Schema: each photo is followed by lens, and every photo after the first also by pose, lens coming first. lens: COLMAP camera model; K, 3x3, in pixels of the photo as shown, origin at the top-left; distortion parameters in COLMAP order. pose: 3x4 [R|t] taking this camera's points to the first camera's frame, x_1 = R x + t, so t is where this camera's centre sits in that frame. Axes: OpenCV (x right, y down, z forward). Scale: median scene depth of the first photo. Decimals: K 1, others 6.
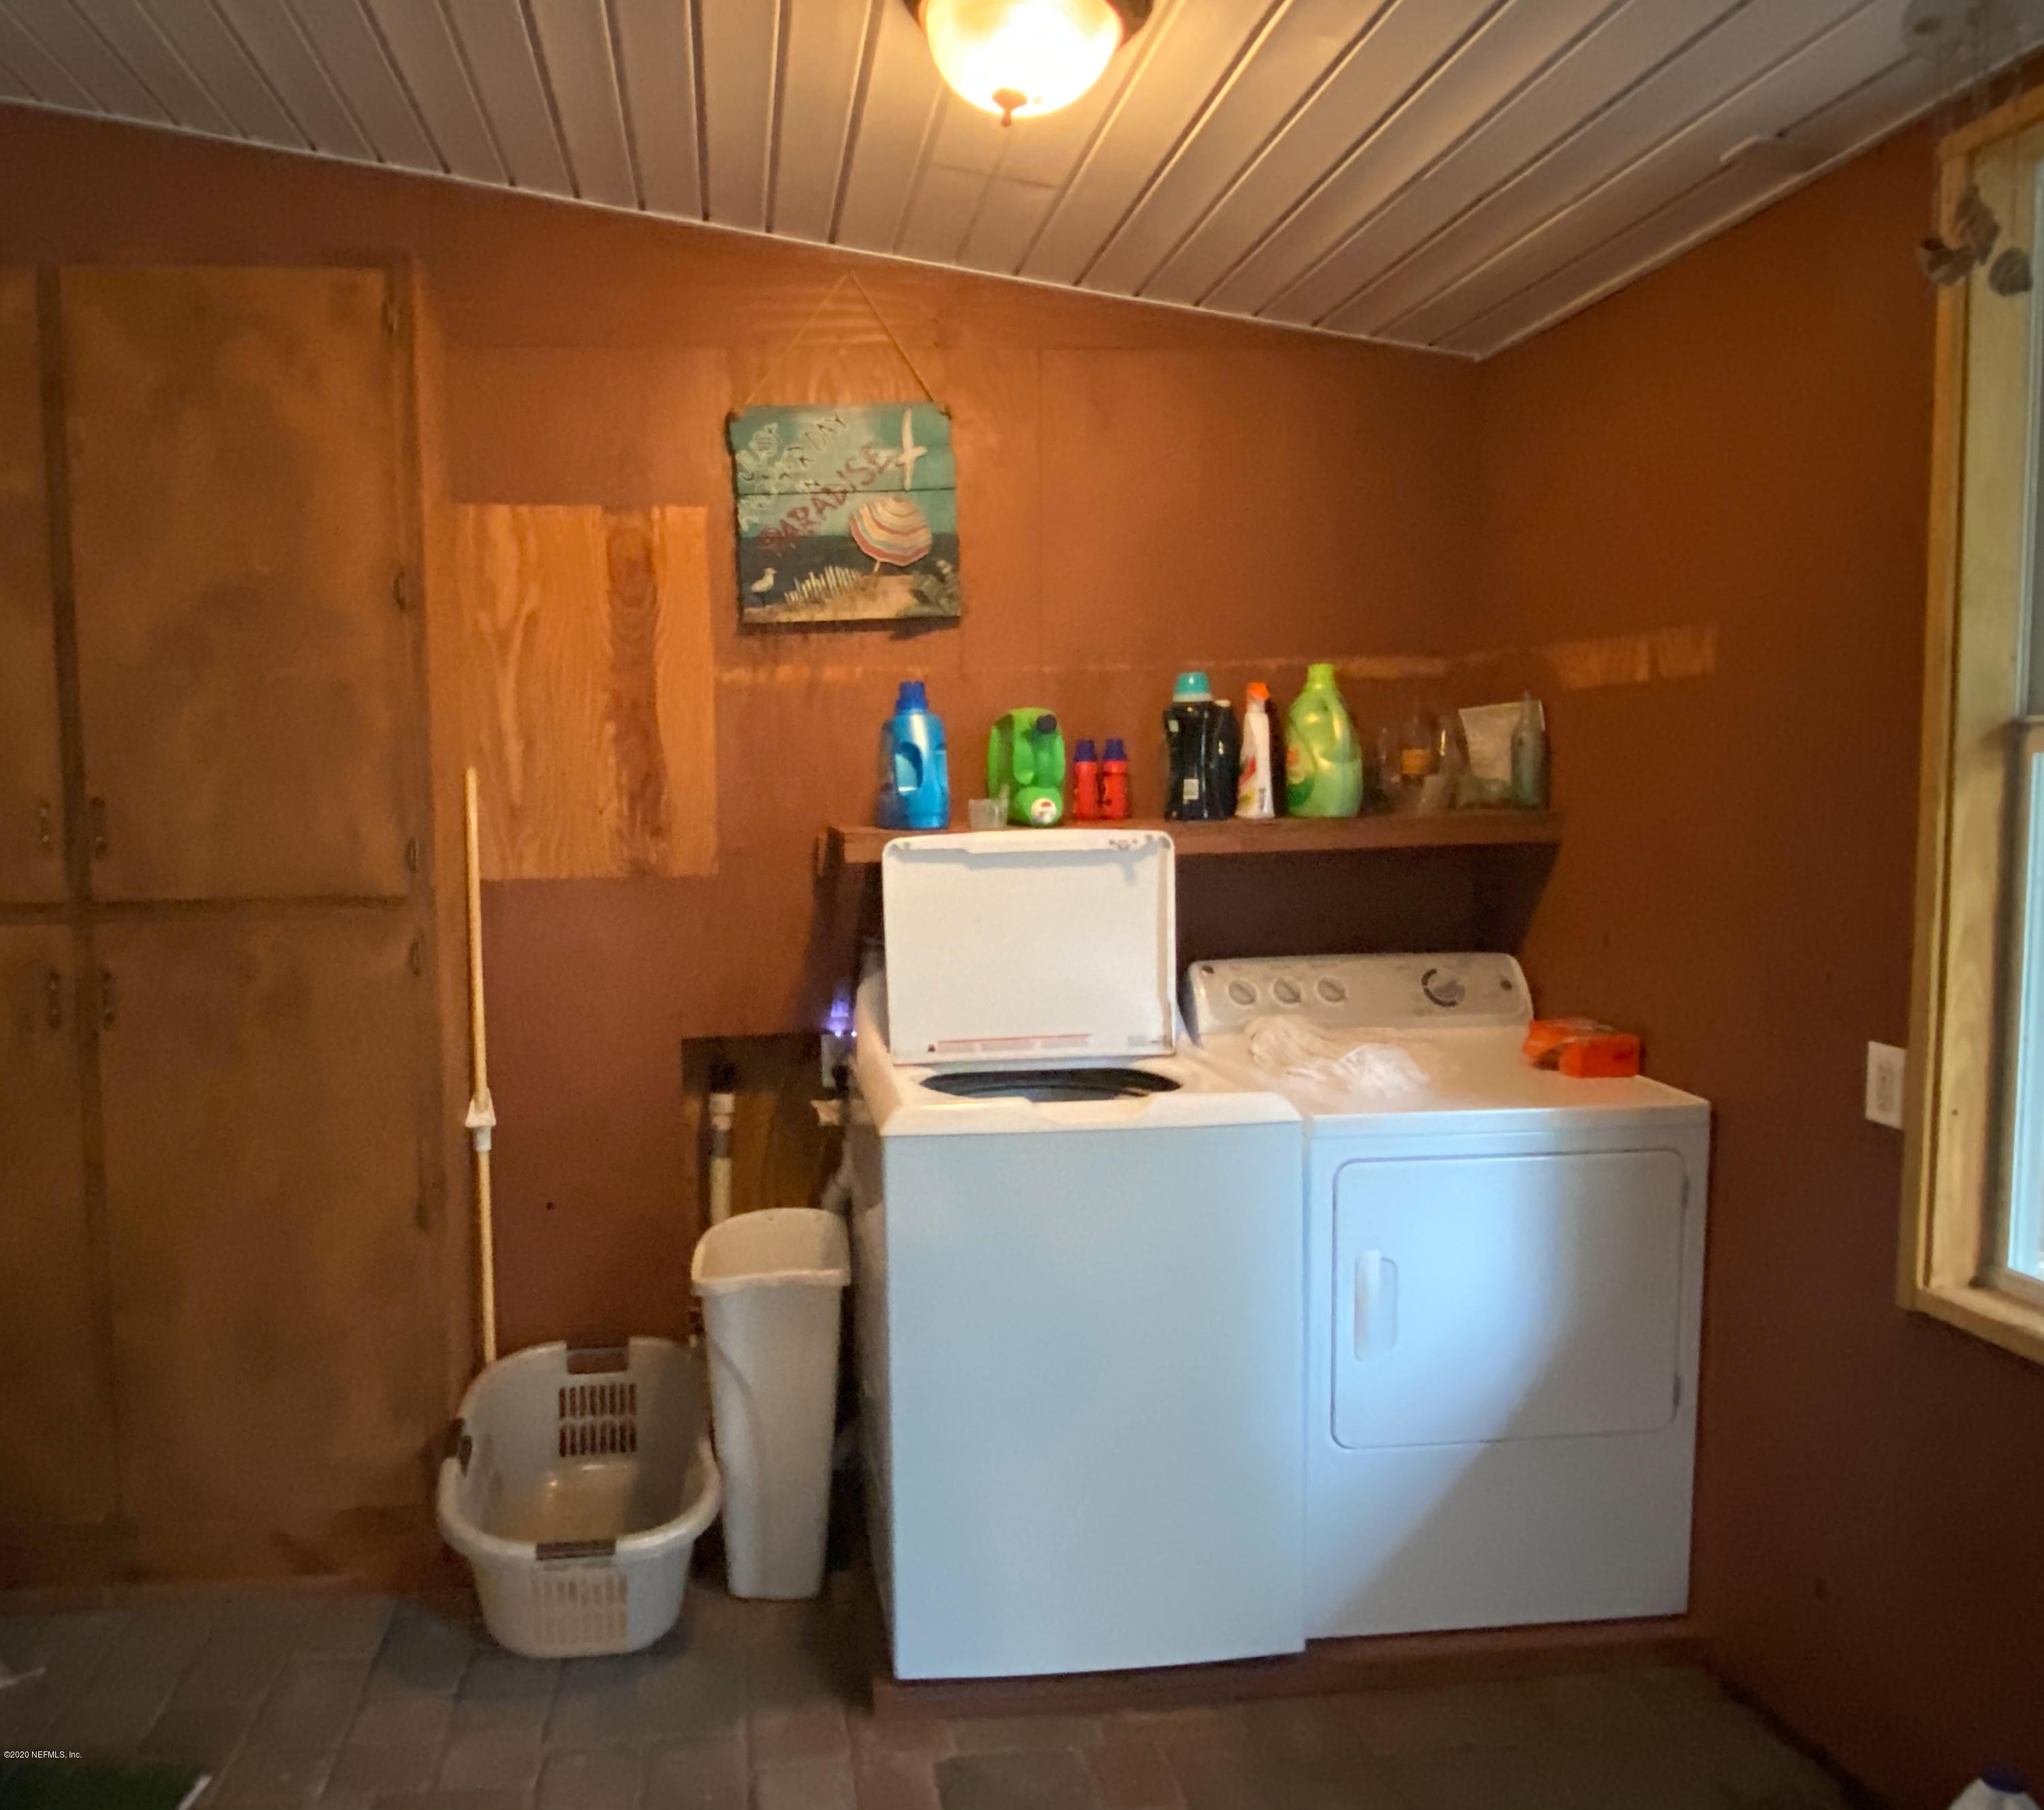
lens RADIAL K [[1845.8, 0, 1022.0], [0, 1845.8, 905.0], [0, 0, 1]] dist [-0.006458, -0.001997]
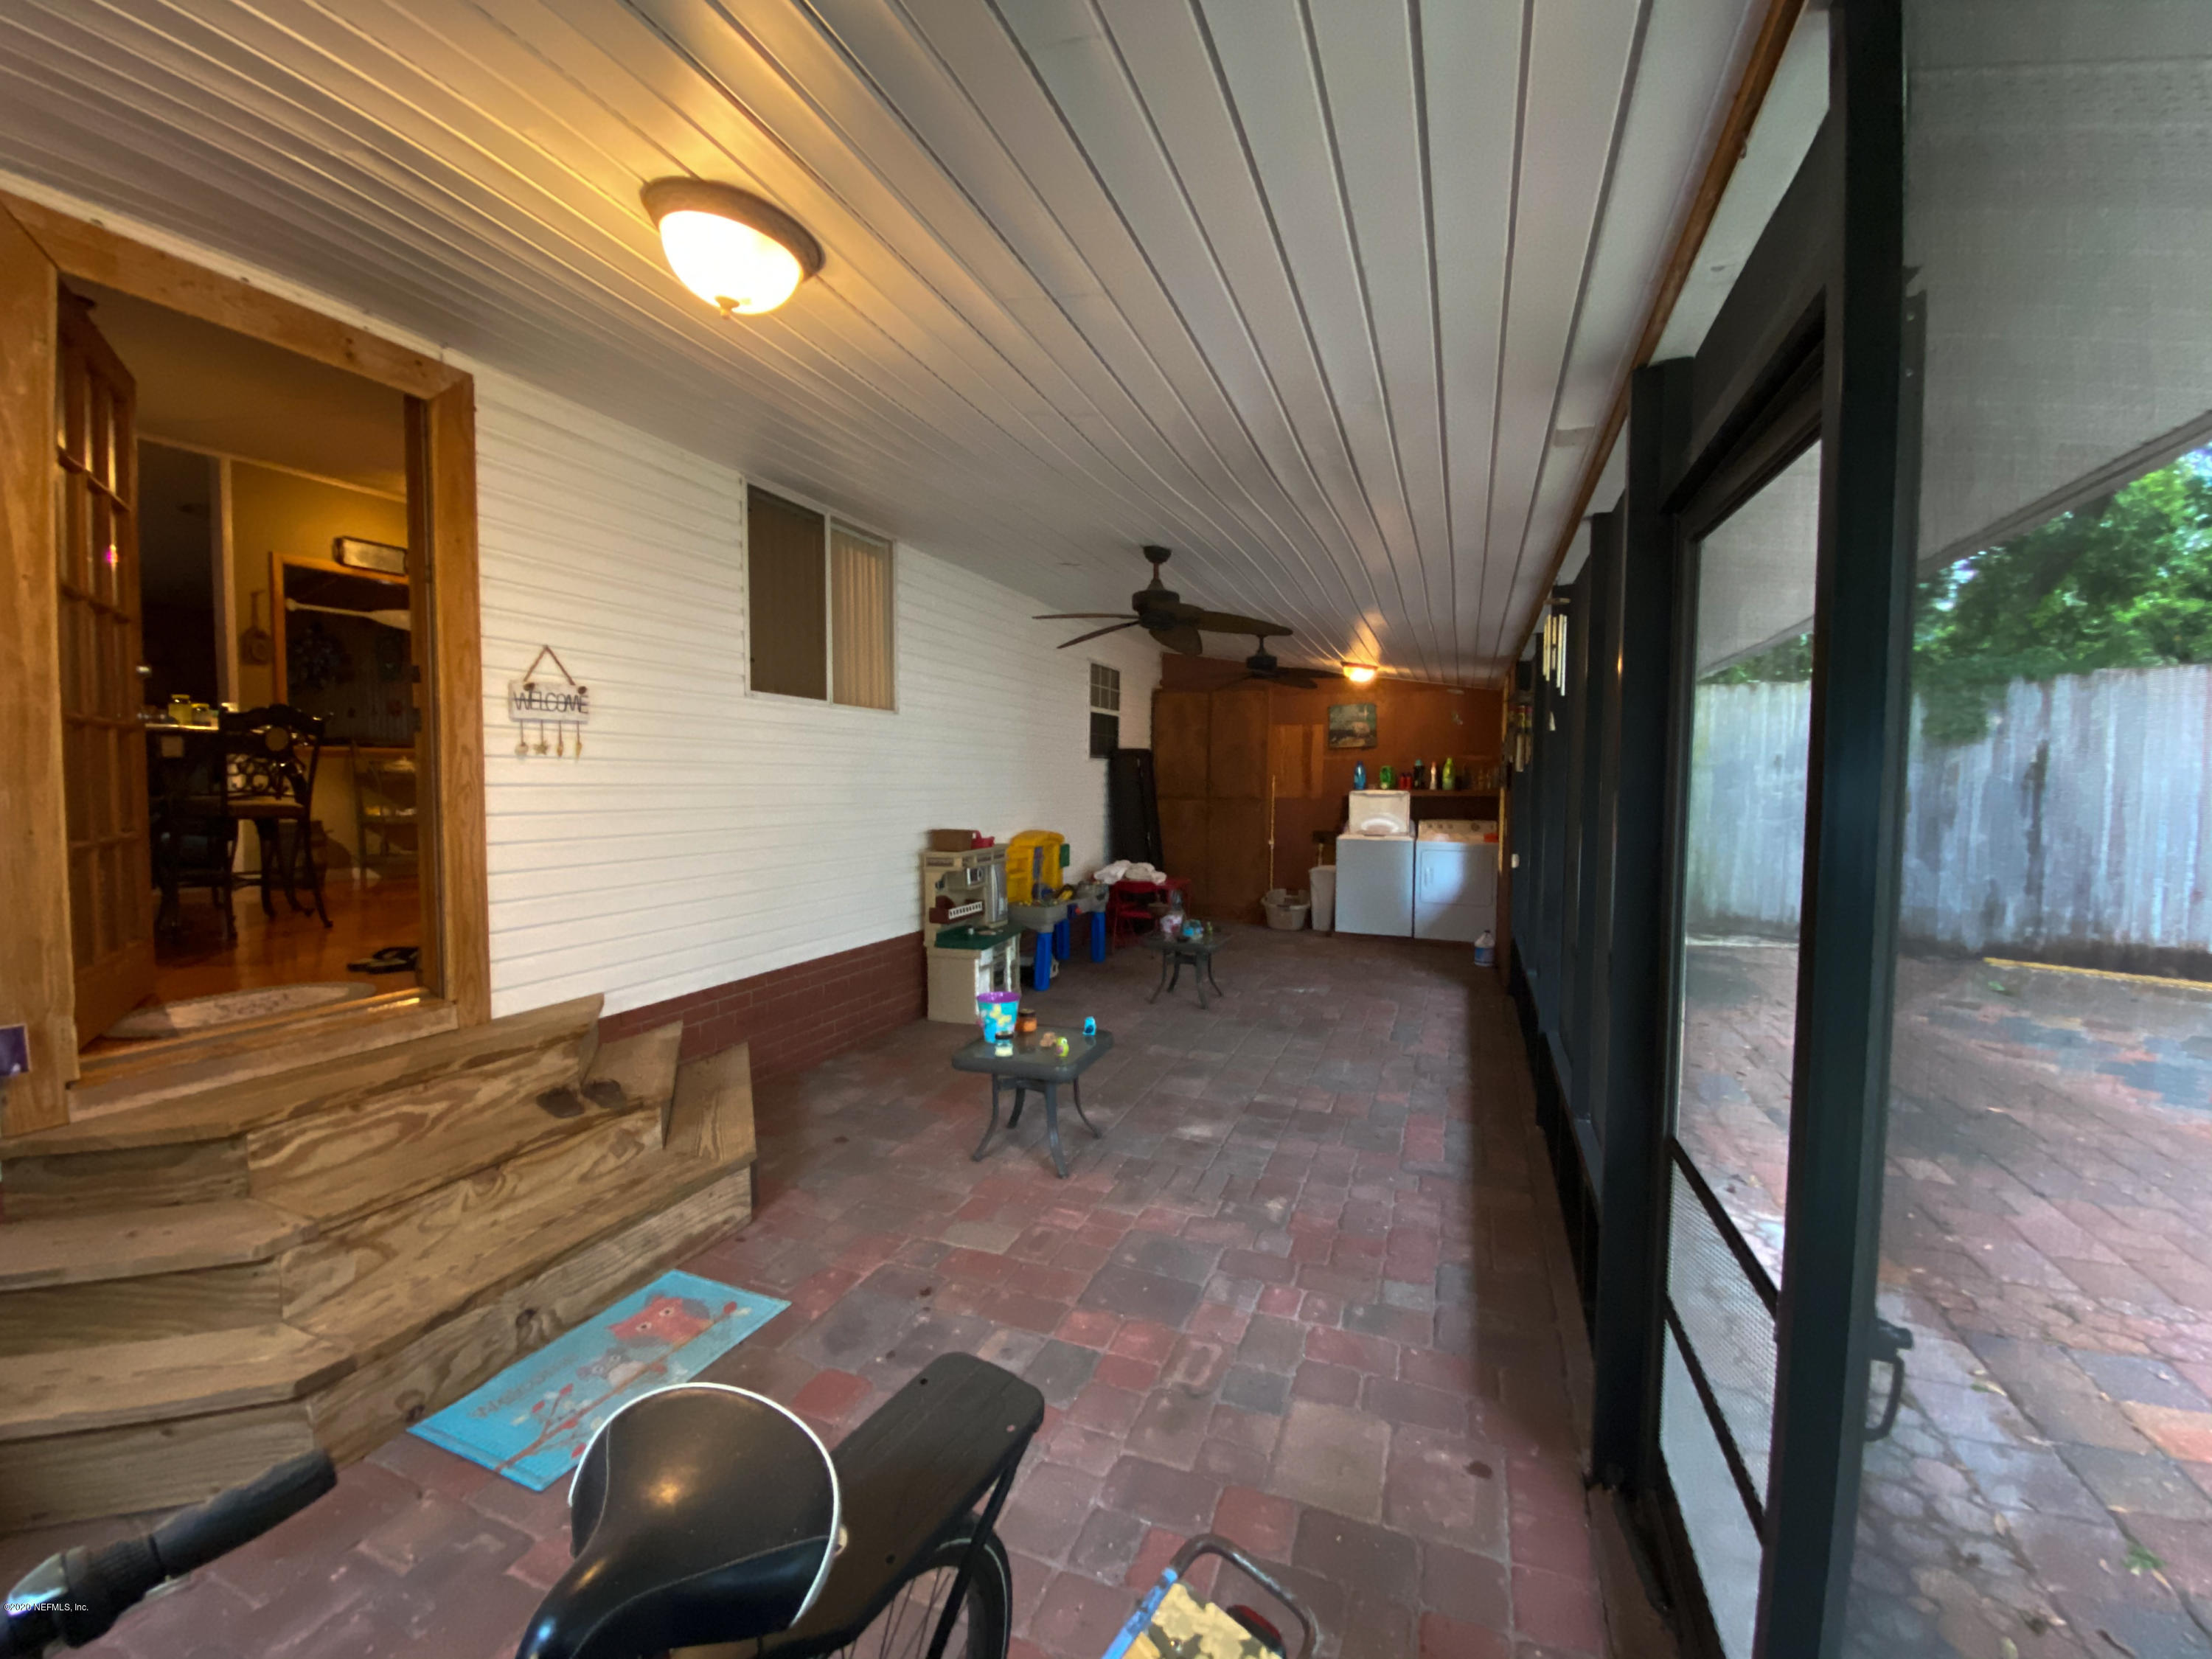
lens RADIAL K [[901.7, 0, 1106.5], [0, 901.7, 818.2], [0, 0, 1]] dist [0.032802, -0.024173]
pose [[0.887937, 0.042312, -0.458014, 0.453877], [-0.055383, 0.998350, -0.015138, 0.109756], [0.456618, 0.038808, 0.888816, -1.475607]]
